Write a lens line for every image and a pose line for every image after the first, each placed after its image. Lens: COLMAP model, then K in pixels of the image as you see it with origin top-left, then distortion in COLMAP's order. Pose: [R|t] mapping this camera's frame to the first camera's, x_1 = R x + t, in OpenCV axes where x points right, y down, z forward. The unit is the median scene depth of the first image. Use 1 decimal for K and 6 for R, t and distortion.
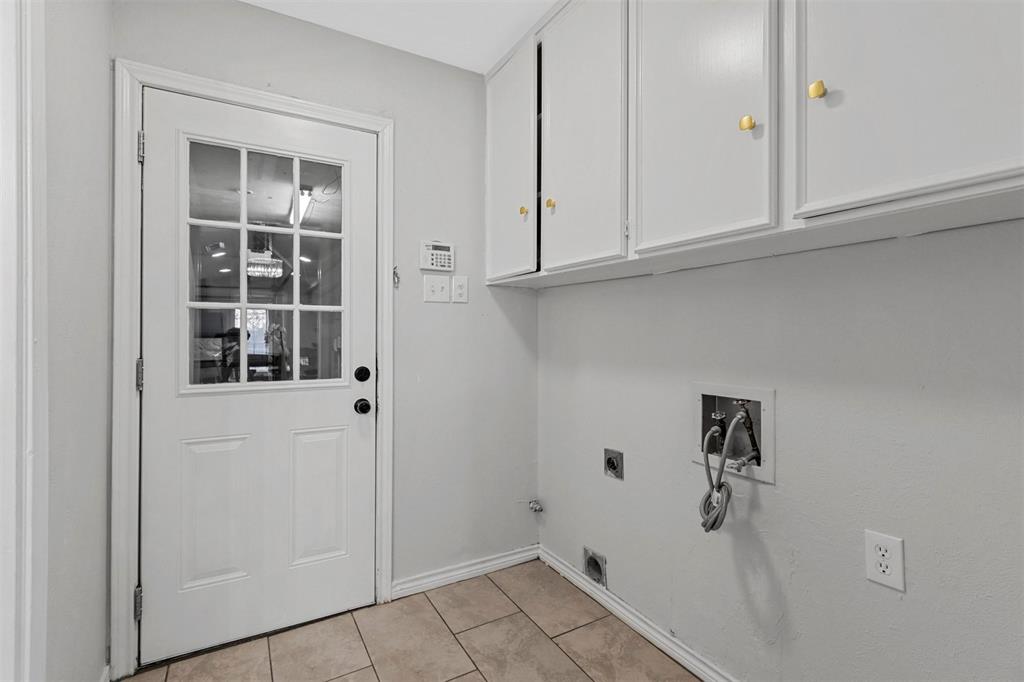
lens RADIAL K [[476.1, 0, 513.5], [0, 476.1, 341.8], [0, 0, 1]] dist [0.005085, 0.000224]
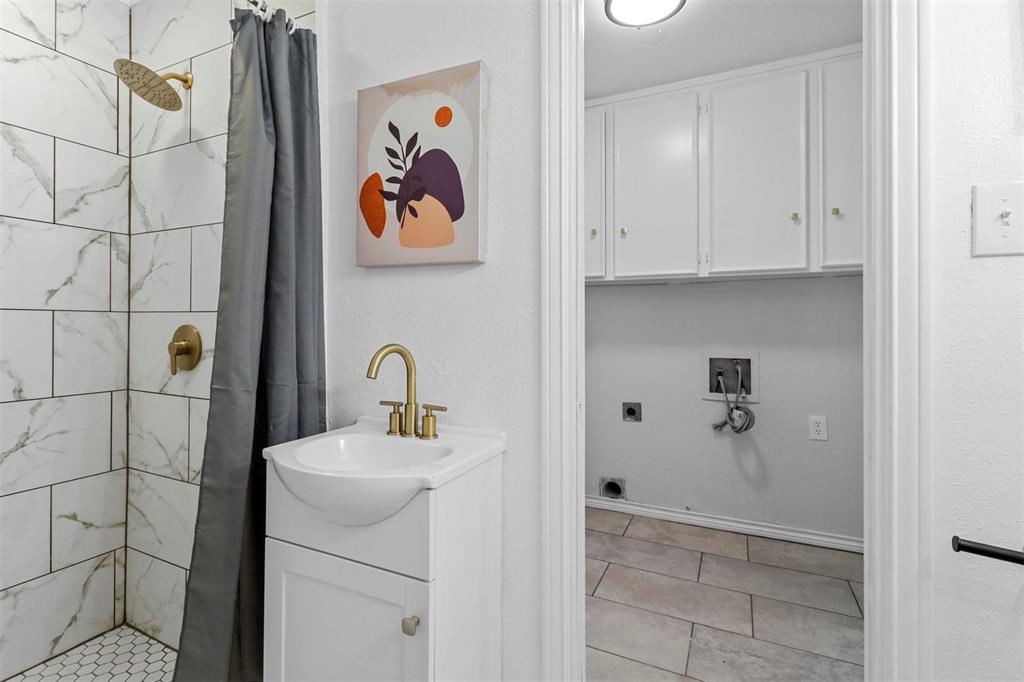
lens RADIAL K [[476.1, 0, 508.0], [0, 476.1, 330.5], [0, 0, 1]] dist [0.005085, 0.000224]
pose [[0.832689, -0.009904, 0.553653, -1.128946], [0.012236, 0.999925, -0.000517, 0.005443], [-0.553606, 0.007205, 0.832747, -0.001827]]
